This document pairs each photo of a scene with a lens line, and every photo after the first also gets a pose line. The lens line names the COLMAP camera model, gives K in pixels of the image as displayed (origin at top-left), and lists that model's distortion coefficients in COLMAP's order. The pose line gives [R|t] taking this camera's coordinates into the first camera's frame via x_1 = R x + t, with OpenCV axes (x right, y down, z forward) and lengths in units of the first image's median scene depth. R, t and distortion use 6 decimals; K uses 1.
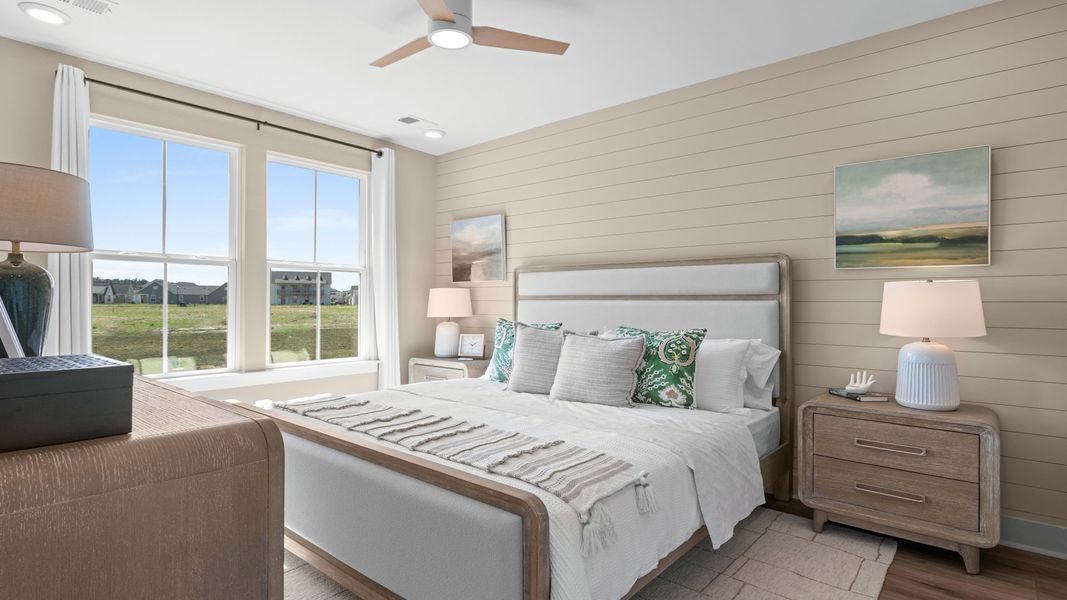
lens RADIAL K [[536.6, 0, 539.2], [0, 536.6, 306.5], [0, 0, 1]] dist [0.003429, 0.001294]
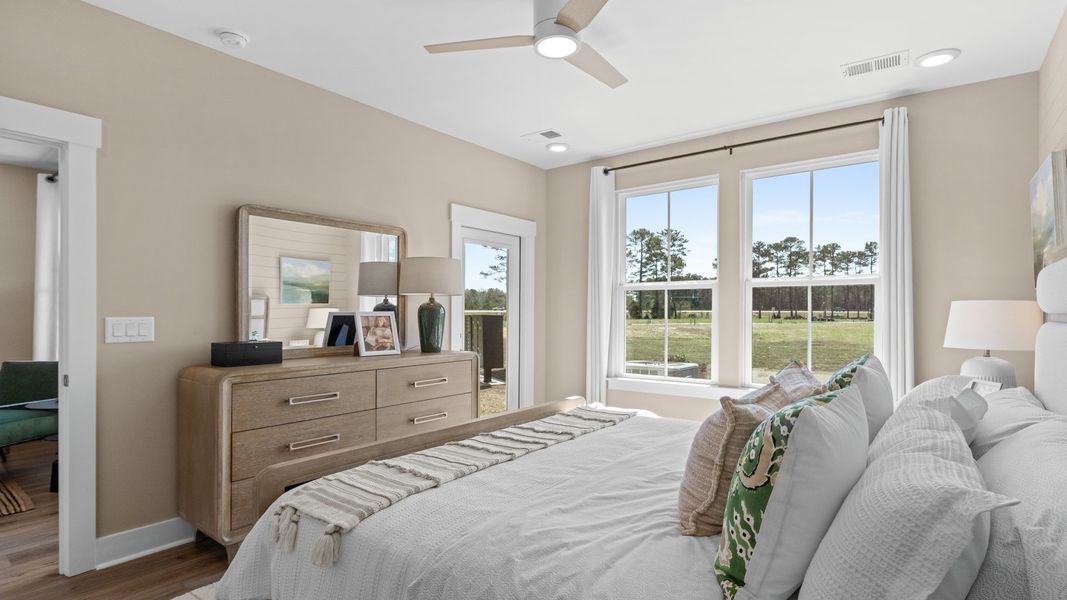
lens RADIAL K [[536.6, 0, 539.2], [0, 536.6, 306.5], [0, 0, 1]] dist [0.003429, 0.001294]
pose [[0.028963, -0.010376, -0.999527, 0.984981], [-0.006404, 0.999924, -0.010565, -0.038576], [0.999560, 0.006707, 0.028894, 1.164413]]
